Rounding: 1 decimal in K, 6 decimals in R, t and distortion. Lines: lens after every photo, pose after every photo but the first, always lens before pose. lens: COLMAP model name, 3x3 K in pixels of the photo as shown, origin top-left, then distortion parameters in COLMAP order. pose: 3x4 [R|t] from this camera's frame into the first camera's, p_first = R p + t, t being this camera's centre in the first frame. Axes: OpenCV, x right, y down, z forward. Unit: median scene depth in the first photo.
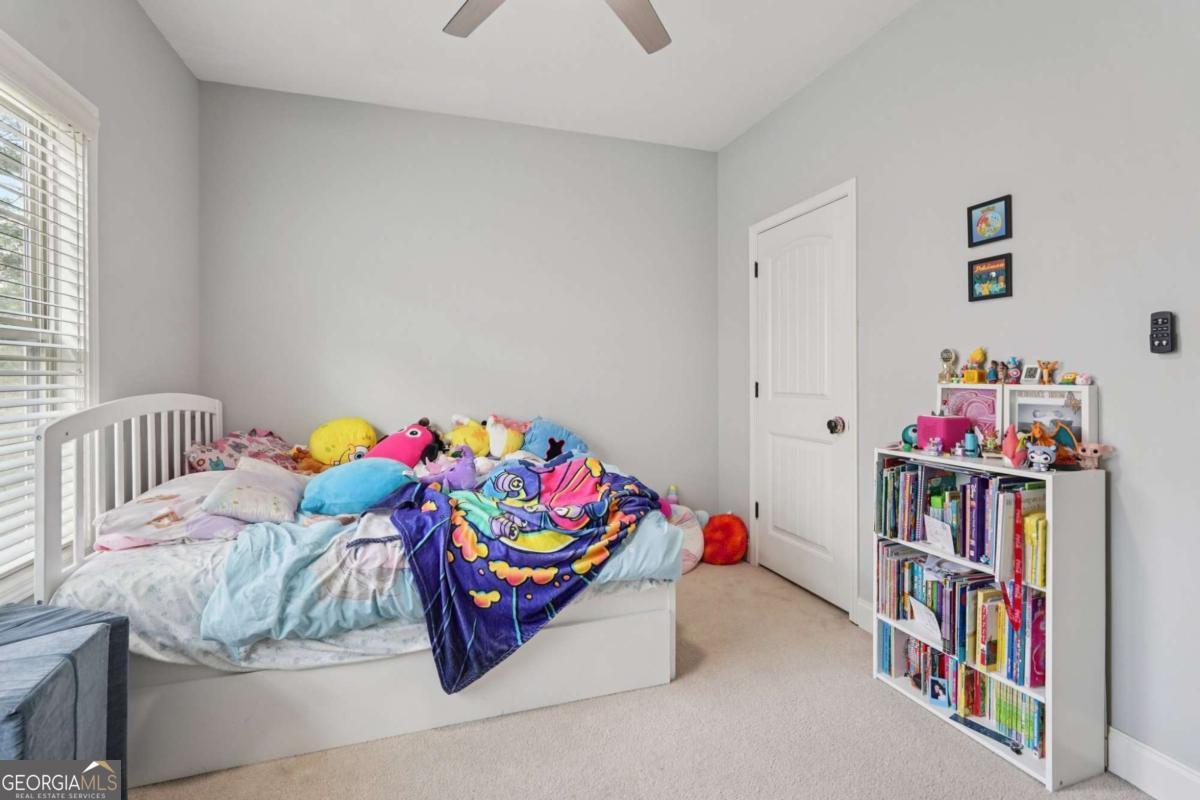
lens RADIAL K [[534.3, 0, 597.5], [0, 534.3, 372.4], [0, 0, 1]] dist [-0.000371, 0.000255]
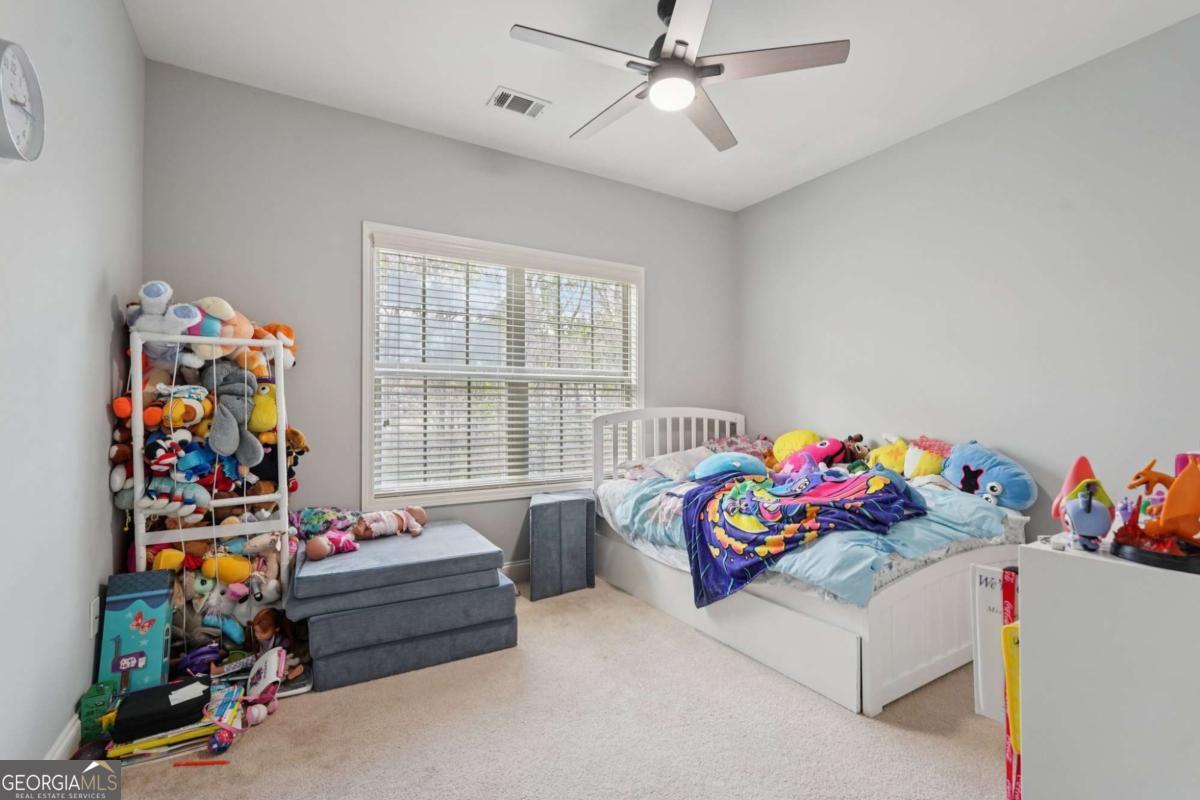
lens RADIAL K [[527.8, 0, 598.9], [0, 527.8, 392.0], [0, 0, 1]] dist [0.000037, 0.000614]
pose [[0.234826, -0.027834, -0.971639, 1.041184], [0.005555, 0.999612, -0.027293, 0.041108], [0.972022, 0.001012, 0.234889, 0.373102]]
